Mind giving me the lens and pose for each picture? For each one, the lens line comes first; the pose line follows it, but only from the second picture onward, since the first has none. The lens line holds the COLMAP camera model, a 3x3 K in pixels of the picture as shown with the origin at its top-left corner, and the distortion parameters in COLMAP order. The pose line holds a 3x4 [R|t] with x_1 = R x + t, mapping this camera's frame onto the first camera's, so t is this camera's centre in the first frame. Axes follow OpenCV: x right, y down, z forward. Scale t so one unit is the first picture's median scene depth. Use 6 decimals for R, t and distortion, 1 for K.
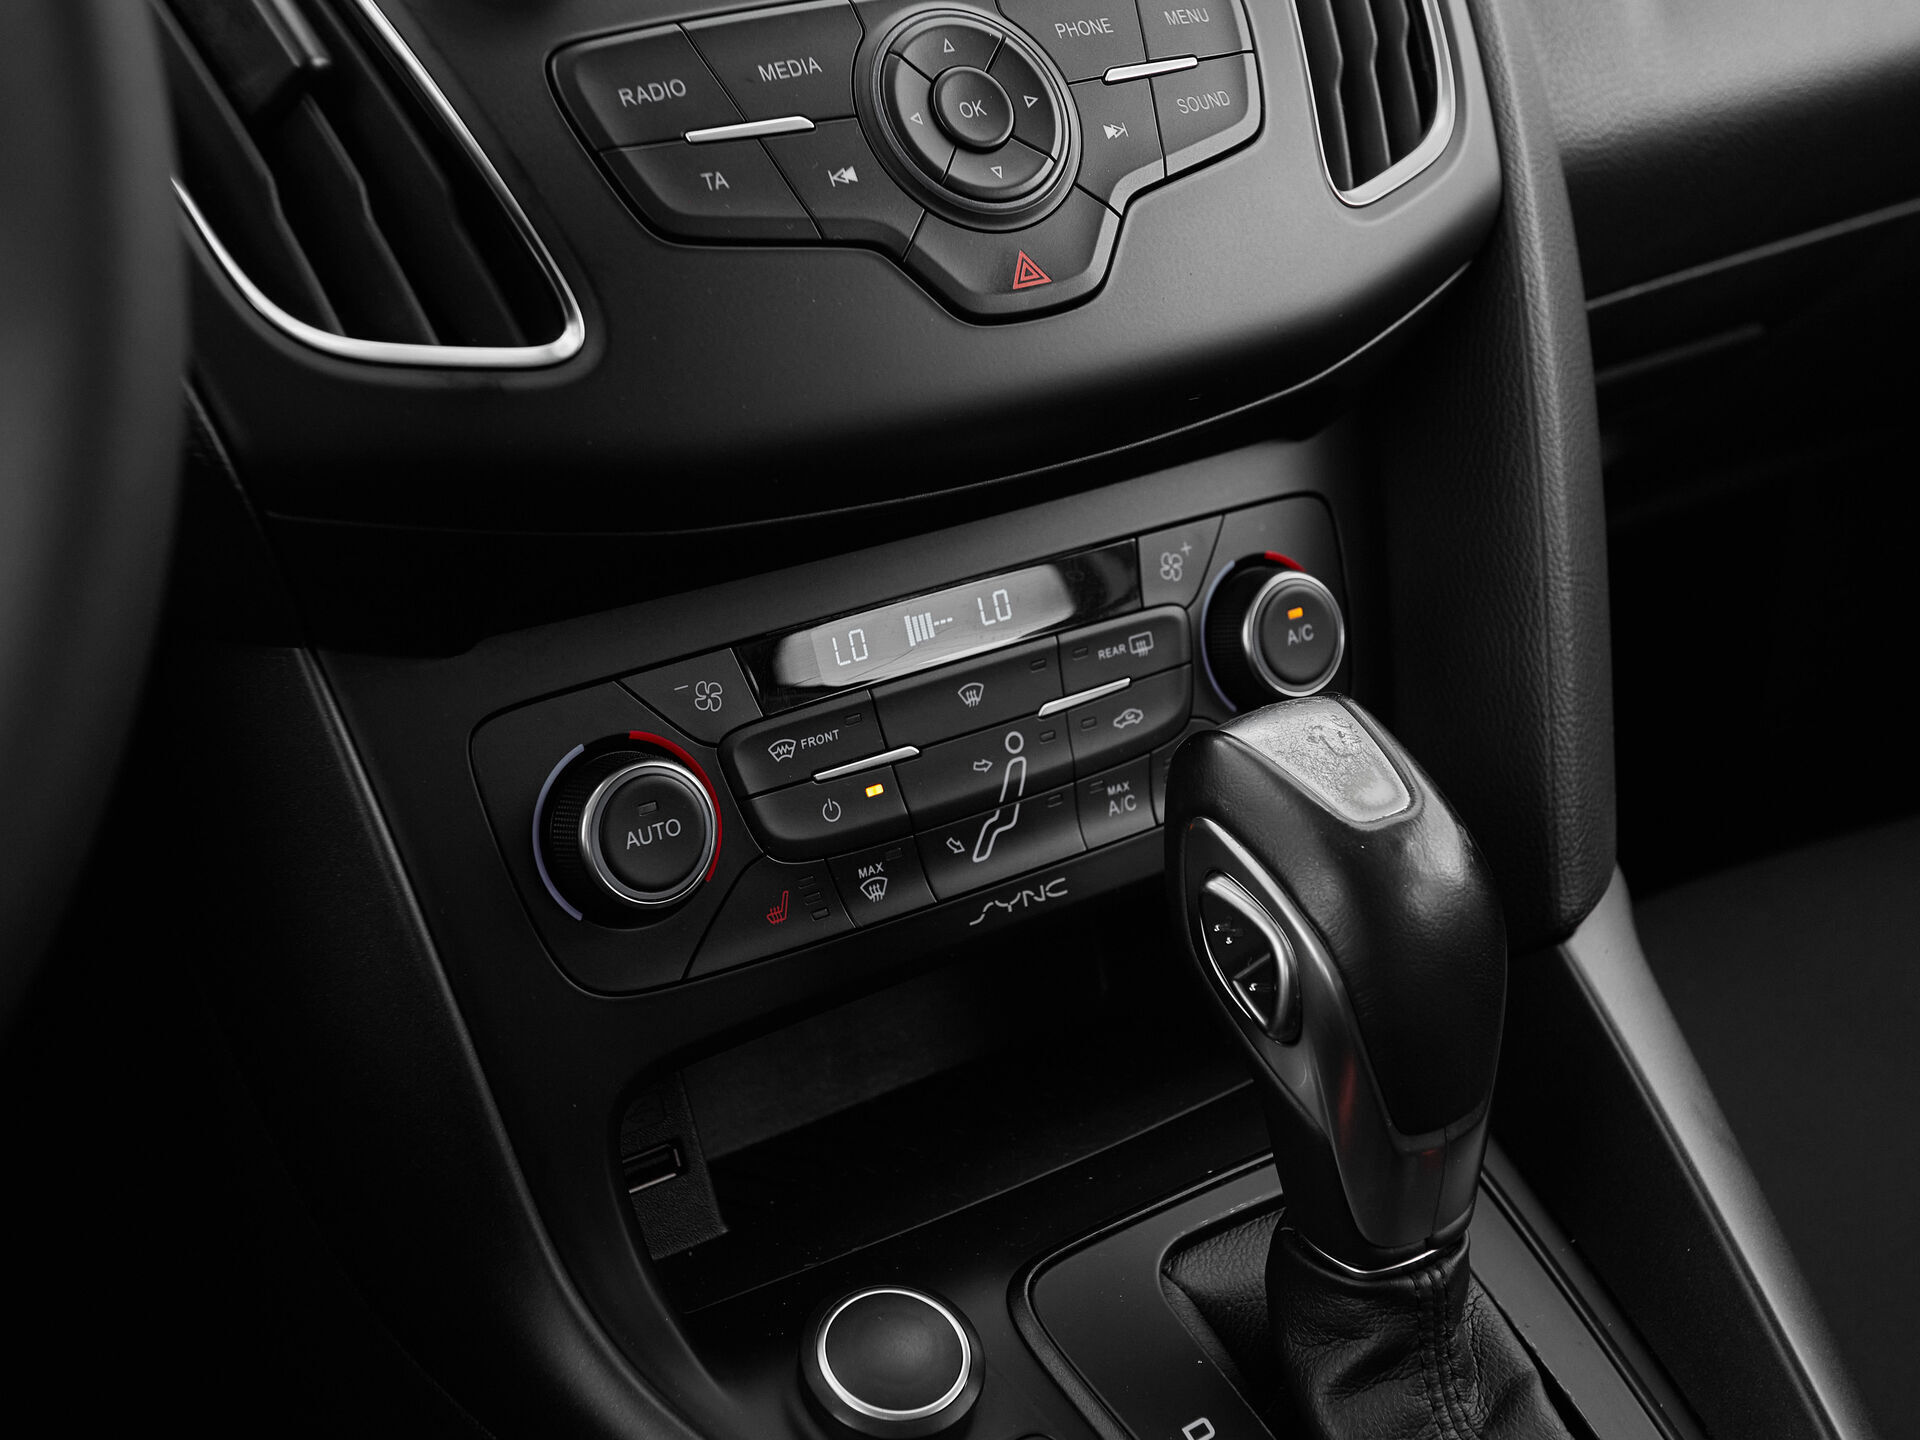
lens RADIAL K [[2640.4, 0, 890.5], [0, 2640.4, 687.1], [0, 0, 1]] dist [0.014544, 0.000000]
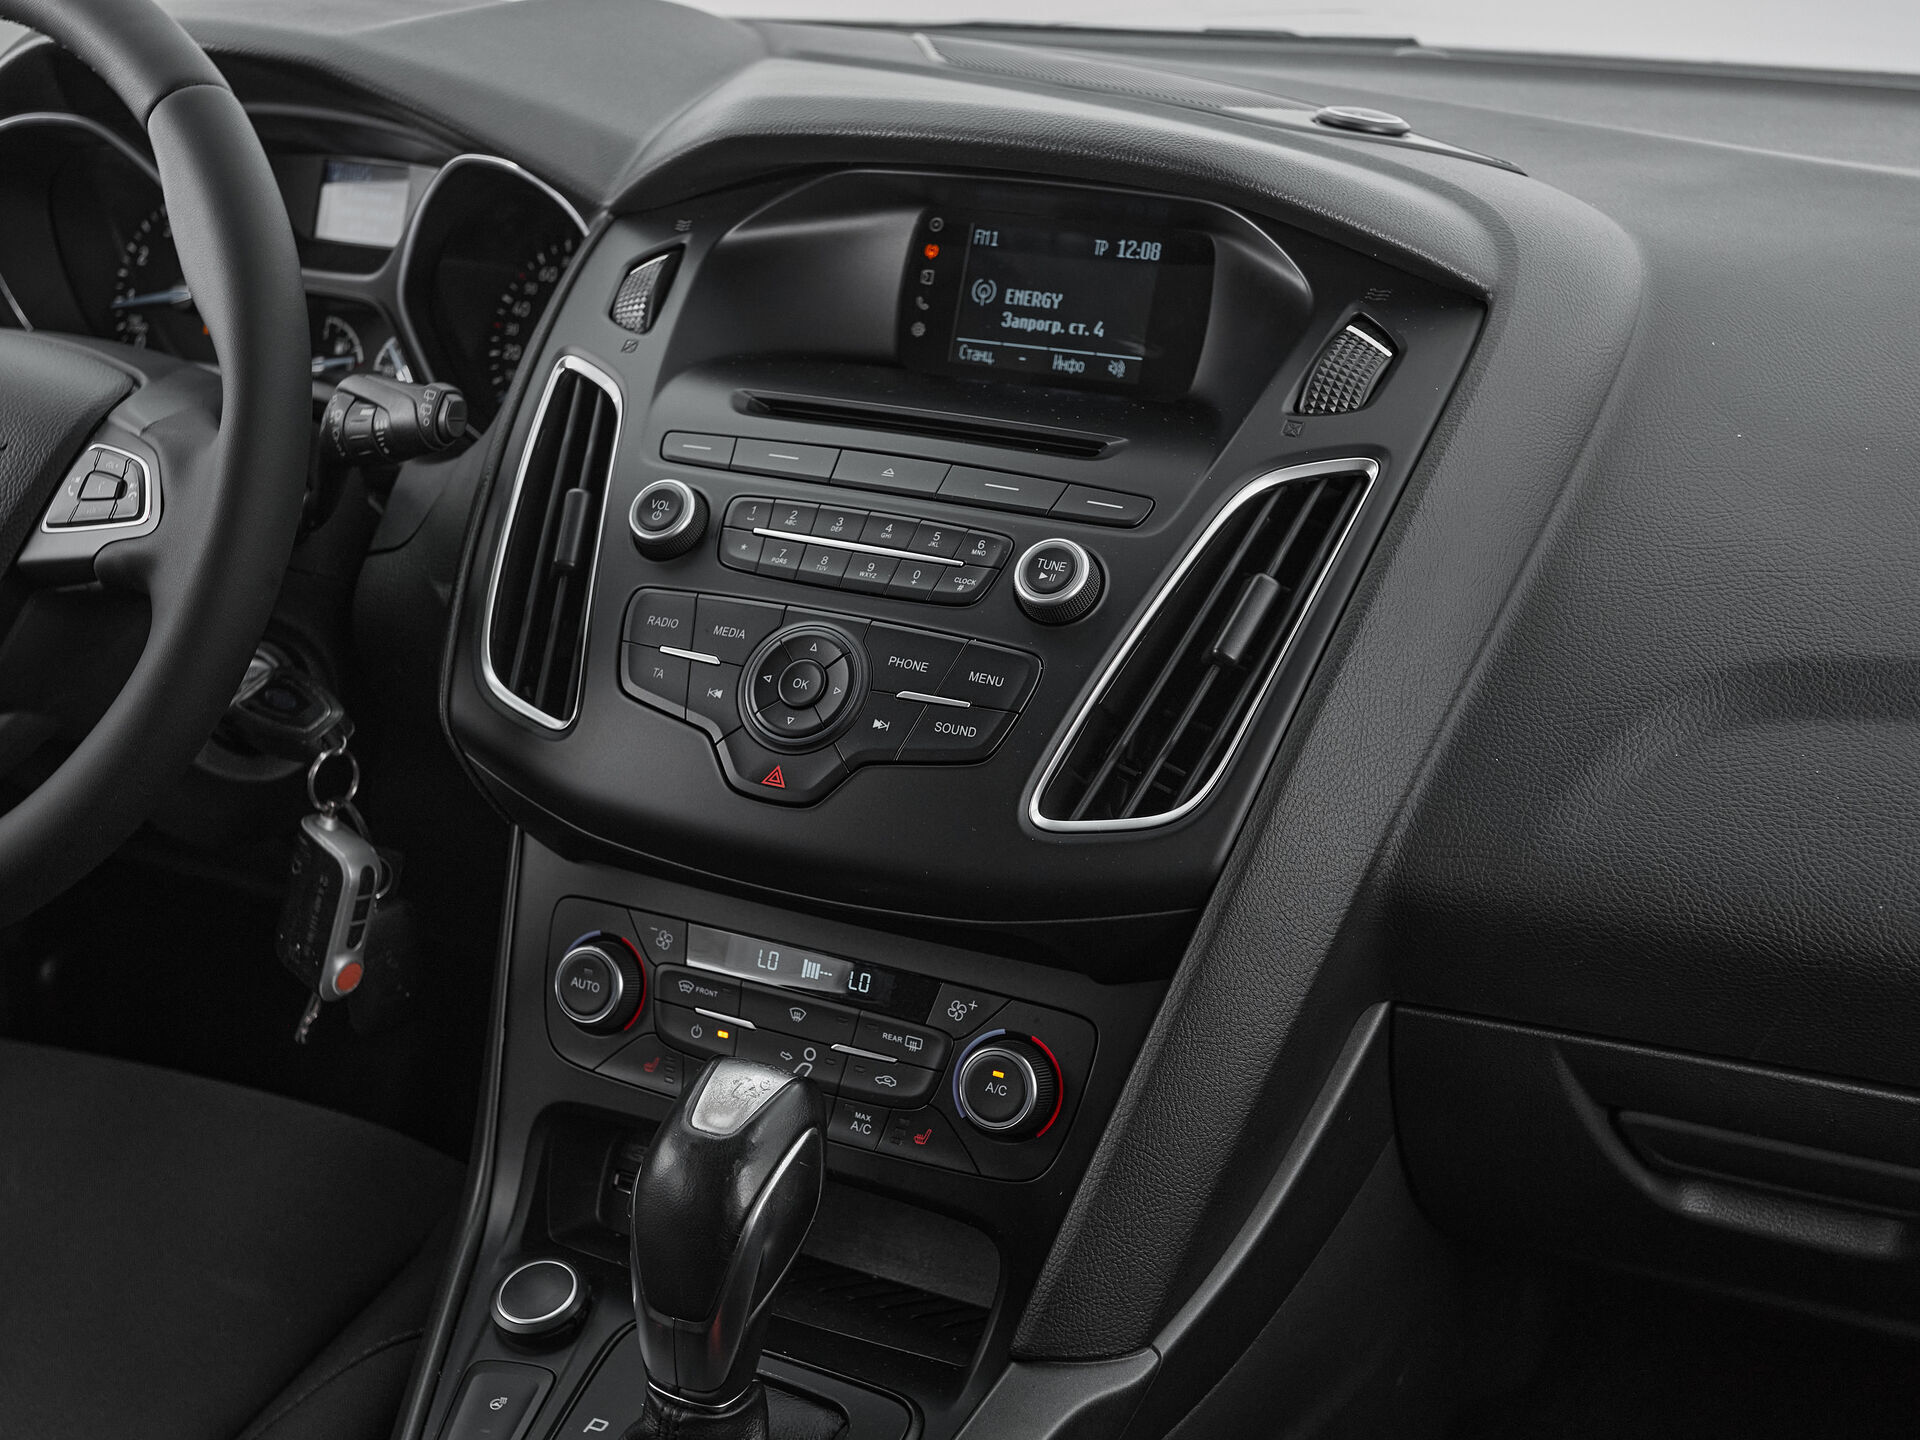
lens RADIAL K [[2640.4, 0, 866.5], [0, 2640.4, 737.4], [0, 0, 1]] dist [0.014544, 0.000000]
pose [[0.451767, 0.307521, -0.837459, 1.488351], [-0.379905, 0.915660, 0.131297, -0.419819], [0.807204, 0.258839, 0.530494, 0.105332]]
